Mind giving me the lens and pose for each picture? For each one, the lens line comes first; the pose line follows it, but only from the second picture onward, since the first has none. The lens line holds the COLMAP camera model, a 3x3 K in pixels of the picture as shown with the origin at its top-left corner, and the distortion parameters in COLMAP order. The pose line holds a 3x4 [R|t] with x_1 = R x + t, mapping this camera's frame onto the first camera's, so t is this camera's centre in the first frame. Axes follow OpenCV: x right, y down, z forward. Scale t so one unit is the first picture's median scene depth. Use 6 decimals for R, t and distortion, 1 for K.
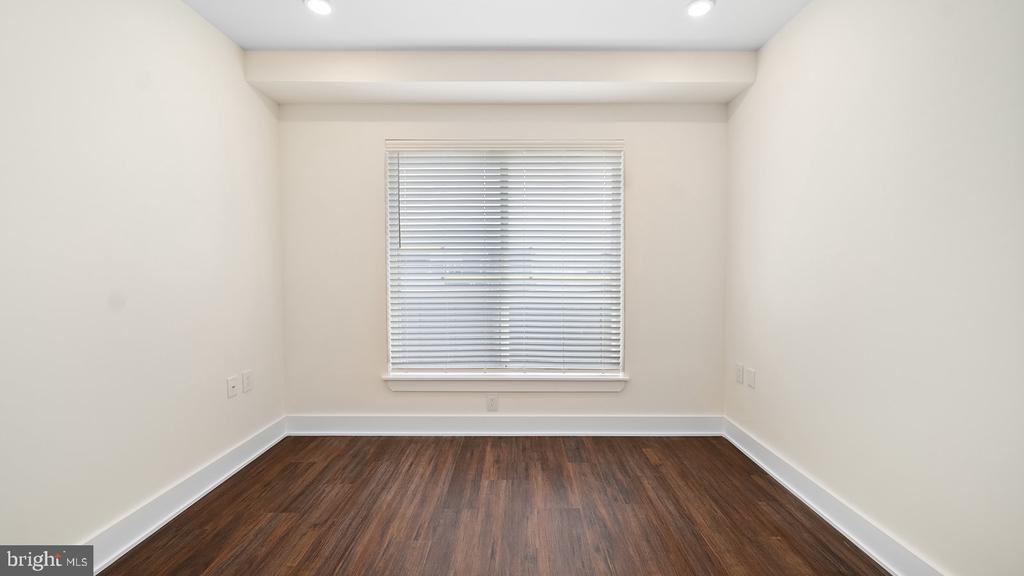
lens RADIAL K [[386.8, 0, 516.3], [0, 386.8, 275.2], [0, 0, 1]] dist [0.000802, 0.000033]
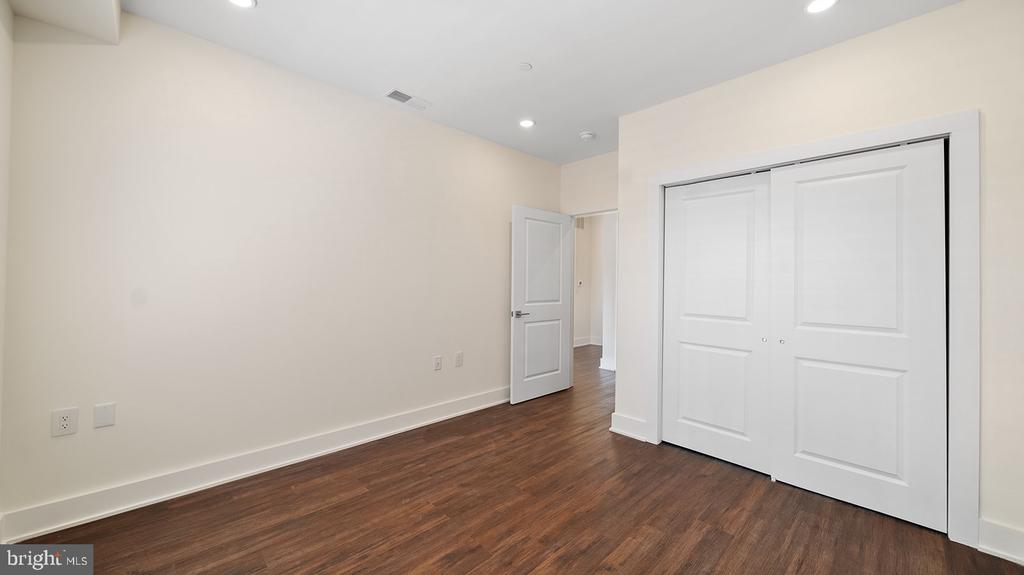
lens RADIAL K [[368.8, 0, 510.7], [0, 368.8, 277.8], [0, 0, 1]] dist [0.000284, -0.000012]
pose [[-0.688052, 0.000409, 0.725661, -0.525123], [-0.000697, 0.999999, -0.001224, -0.012632], [-0.725661, -0.001347, -0.688051, 0.966710]]
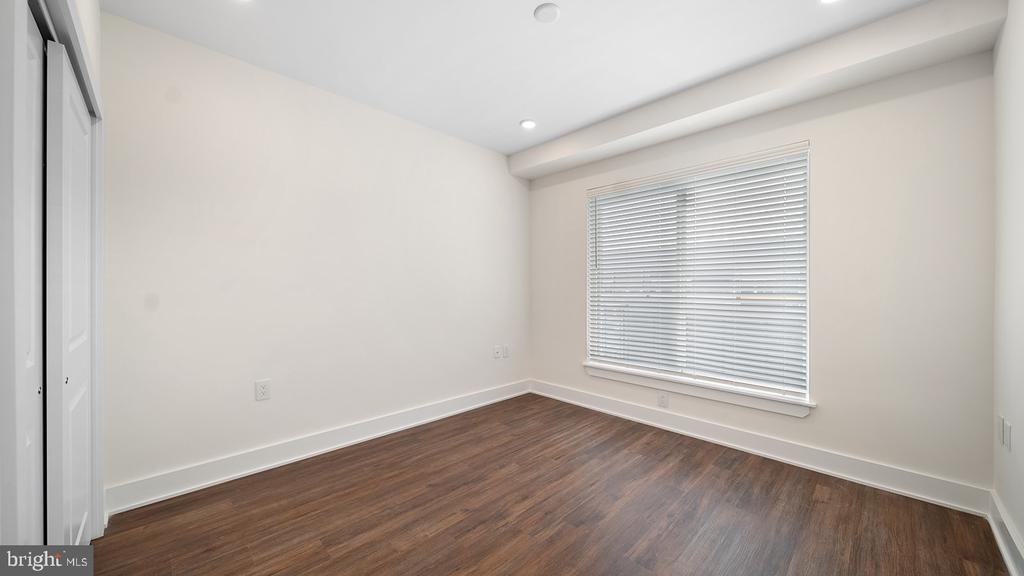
lens RADIAL K [[368.8, 0, 510.7], [0, 368.8, 278.3], [0, 0, 1]] dist [0.000284, -0.000012]
pose [[0.699828, -0.018012, -0.714085, 0.481893], [-0.014644, 0.999110, -0.039553, 0.022135], [0.714162, 0.038137, 0.698941, -0.121318]]
